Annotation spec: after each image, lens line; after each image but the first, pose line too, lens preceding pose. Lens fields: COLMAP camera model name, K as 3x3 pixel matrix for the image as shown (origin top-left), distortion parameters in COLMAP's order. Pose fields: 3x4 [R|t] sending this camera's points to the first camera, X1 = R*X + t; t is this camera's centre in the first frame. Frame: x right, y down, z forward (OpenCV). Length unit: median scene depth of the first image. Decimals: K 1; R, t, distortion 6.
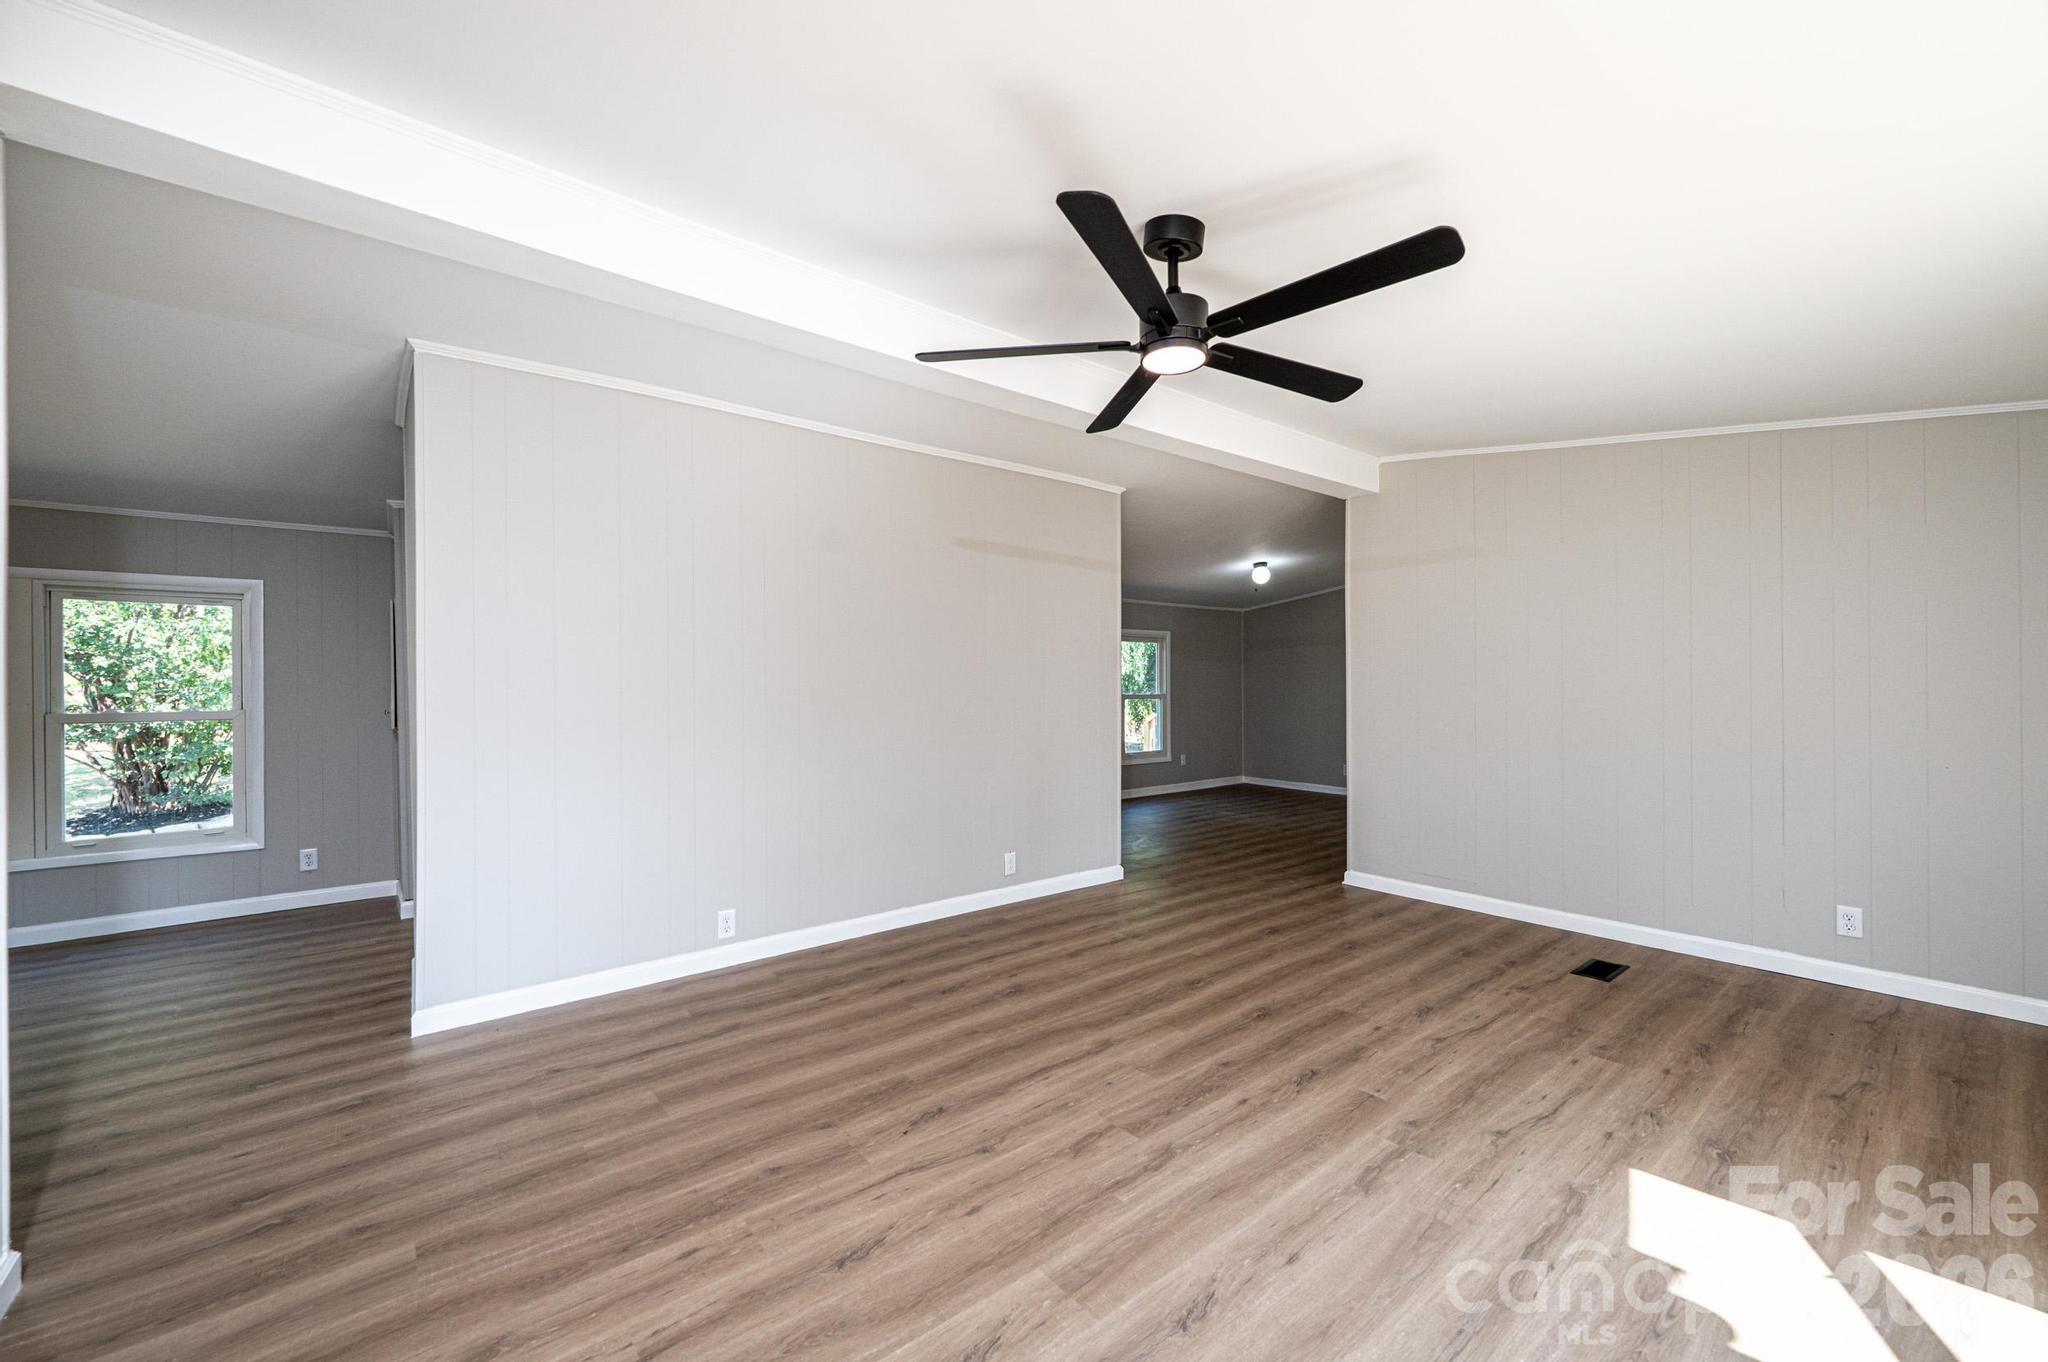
lens RADIAL K [[773.0, 0, 1028.7], [0, 773.0, 688.5], [0, 0, 1]] dist [-0.001823, 0.000293]
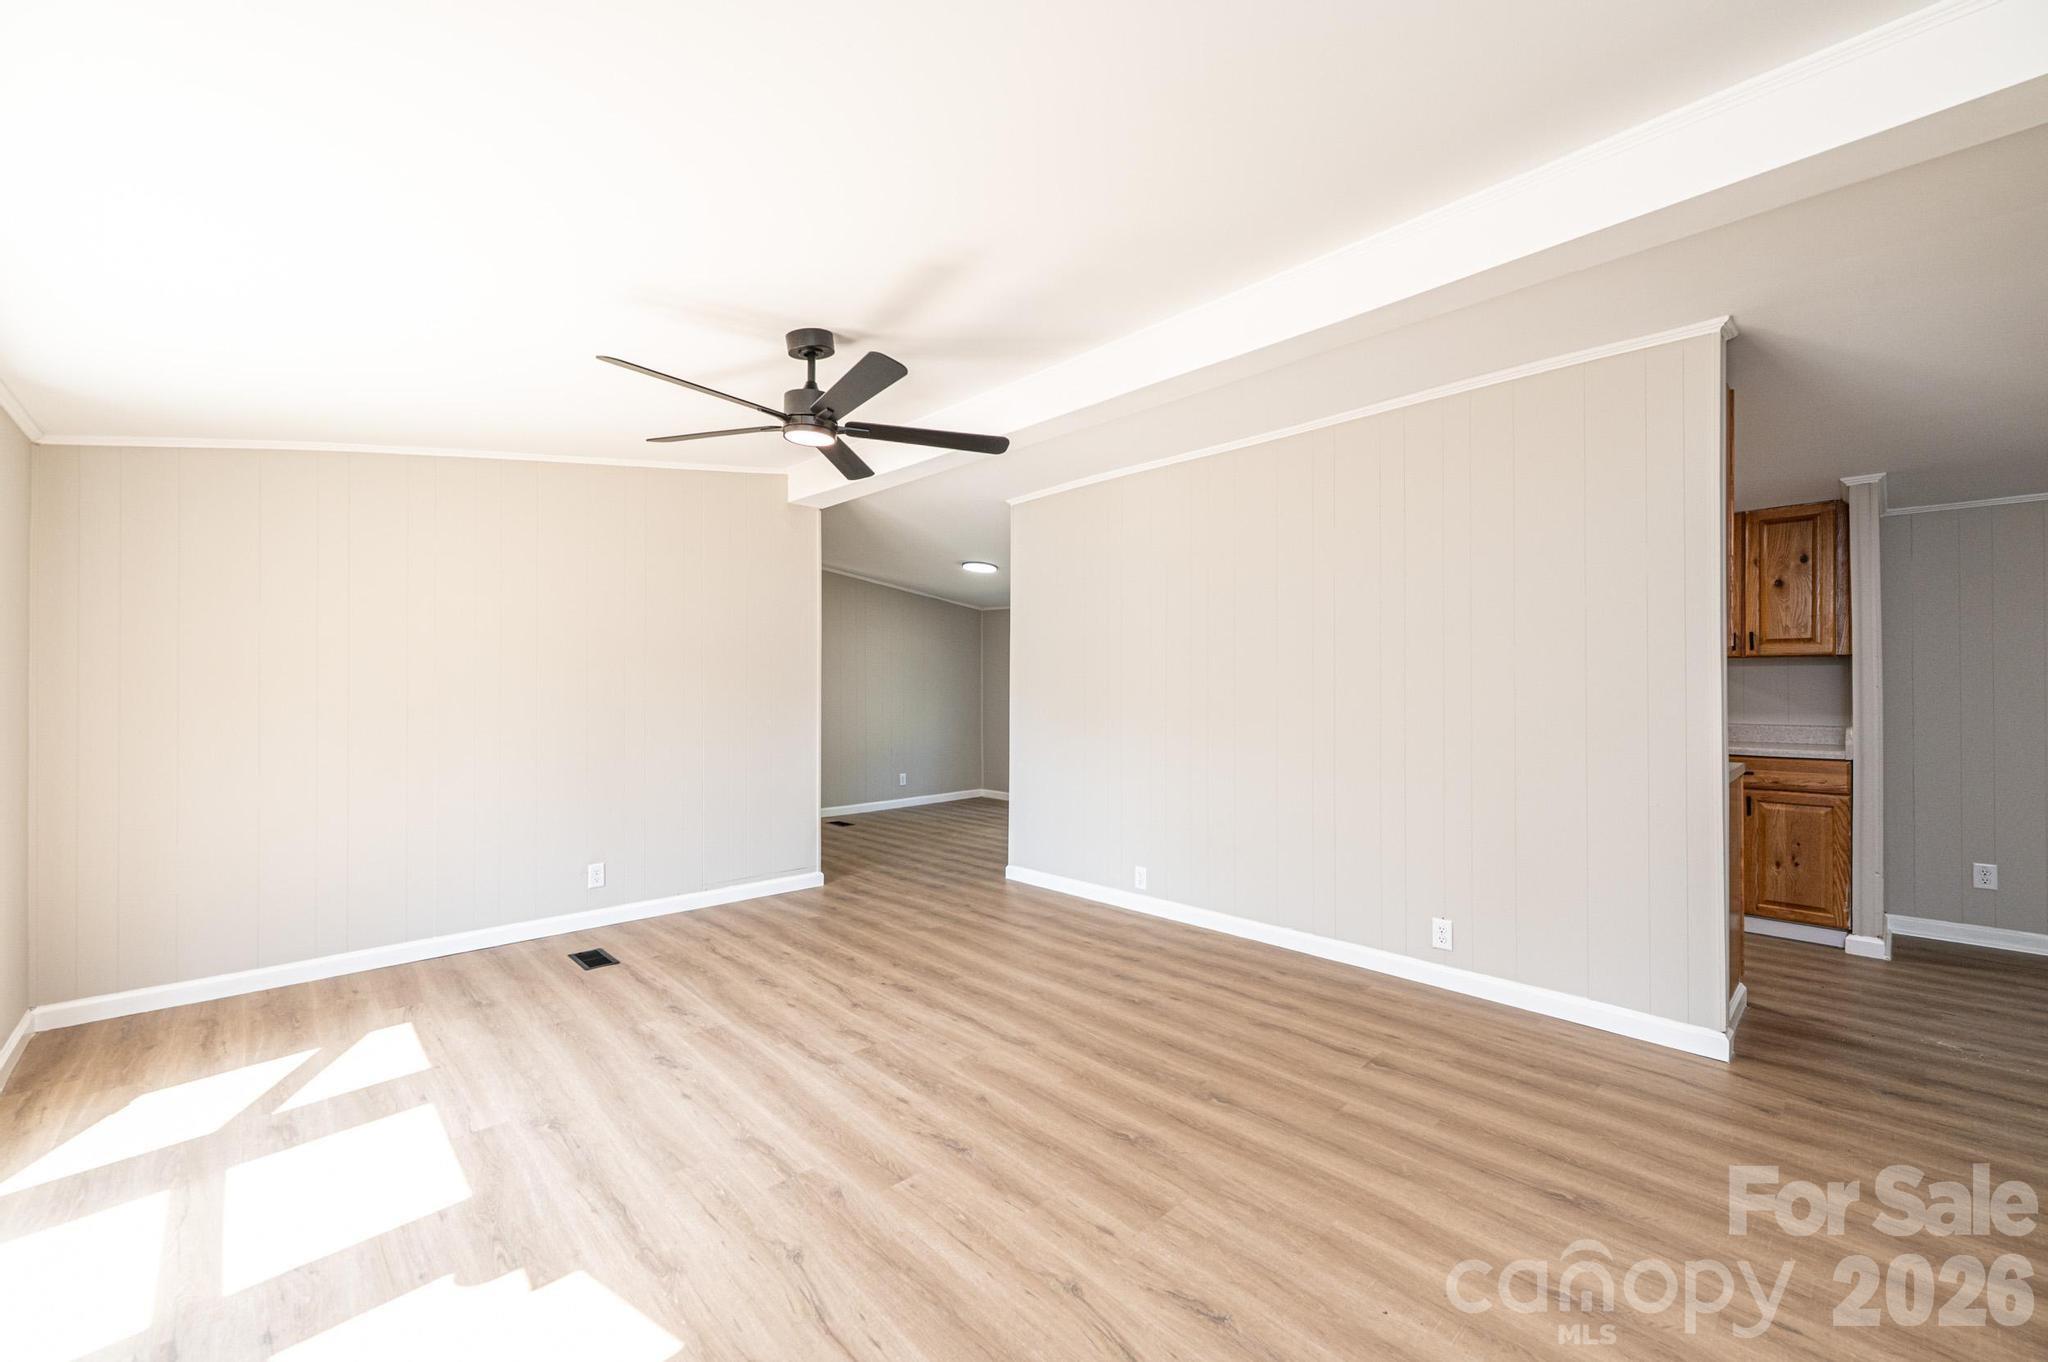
lens RADIAL K [[773.0, 0, 1029.2], [0, 773.0, 677.8], [0, 0, 1]] dist [-0.001823, 0.000293]
pose [[0.119383, -0.008939, -0.992808, 1.057166], [-0.007974, 0.999919, -0.009962, -0.008653], [0.992816, 0.009106, 0.119302, 0.839483]]
